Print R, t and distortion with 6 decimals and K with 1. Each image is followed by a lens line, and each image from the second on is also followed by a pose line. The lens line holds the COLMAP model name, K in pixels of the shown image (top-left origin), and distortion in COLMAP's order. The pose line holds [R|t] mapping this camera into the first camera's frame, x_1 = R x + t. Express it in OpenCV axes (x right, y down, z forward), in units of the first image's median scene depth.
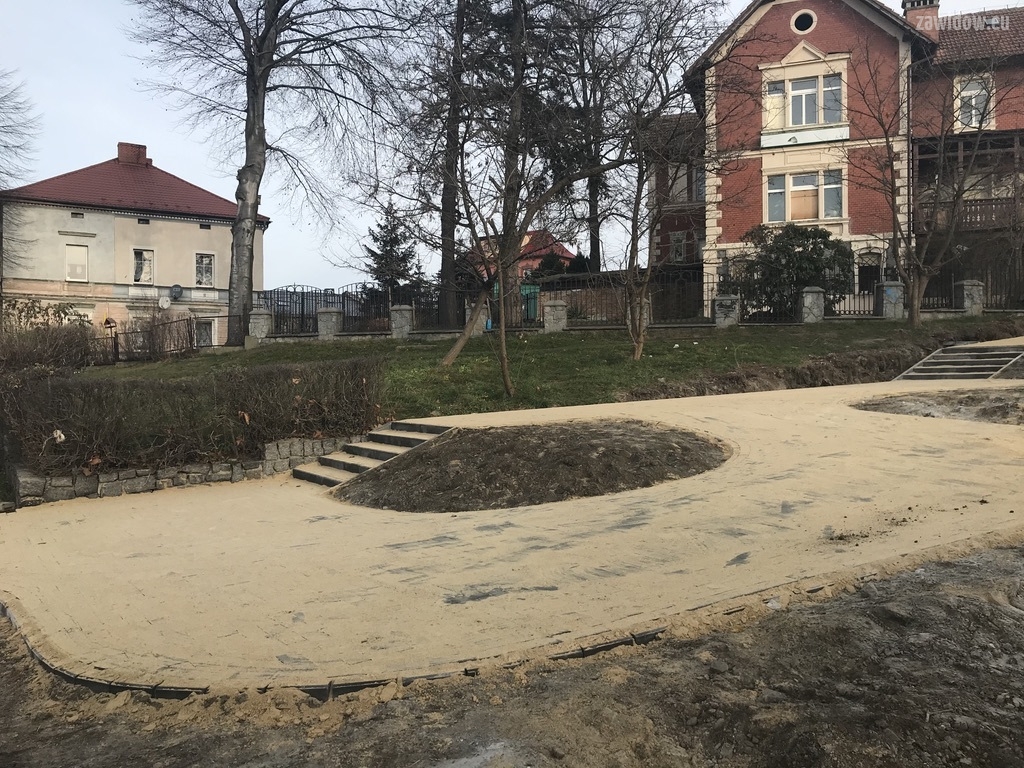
lens RADIAL K [[843.4, 0, 501.8], [0, 843.4, 378.2], [0, 0, 1]] dist [0.032074, -0.026392]
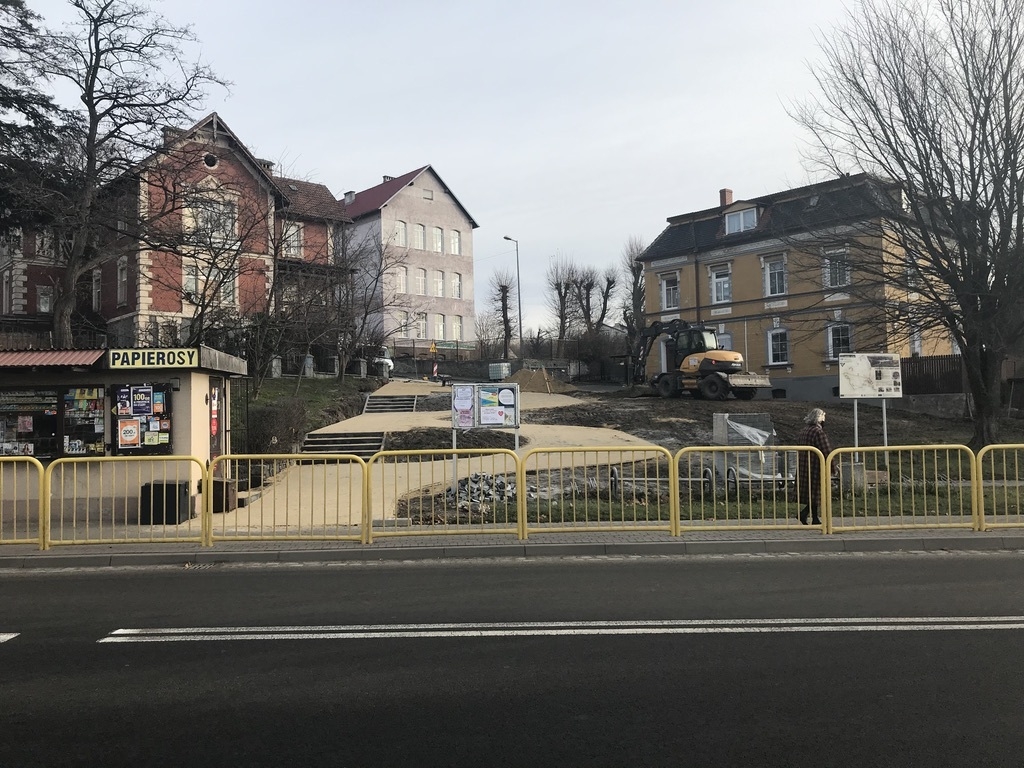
lens RADIAL K [[843.4, 0, 515.1], [0, 843.4, 404.6], [0, 0, 1]] dist [0.032074, -0.026392]
pose [[0.466937, 0.008019, 0.884254, -0.802830], [0.012223, 0.999805, -0.015521, 0.012877], [-0.884206, 0.018056, 0.466748, -0.109517]]
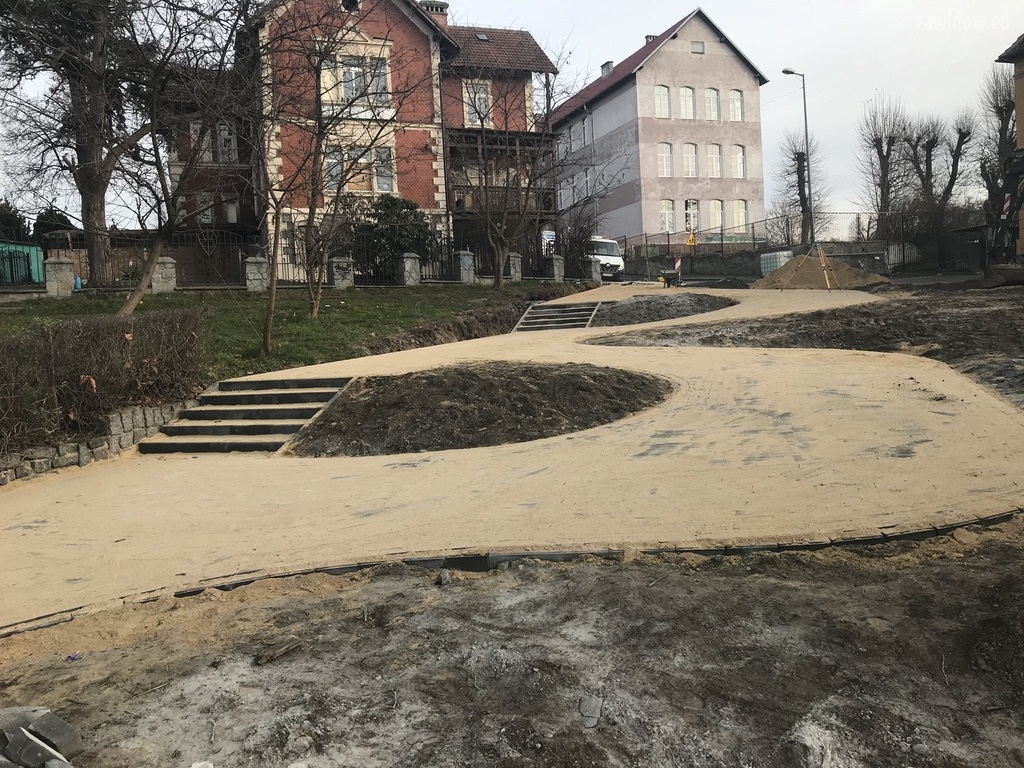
lens RADIAL K [[843.4, 0, 498.0], [0, 843.4, 377.5], [0, 0, 1]] dist [0.032074, -0.026392]
pose [[0.773303, -0.058895, 0.631296, -0.249740], [0.040190, 0.998227, 0.043896, 0.010903], [-0.632762, -0.008573, 0.774299, 0.073353]]
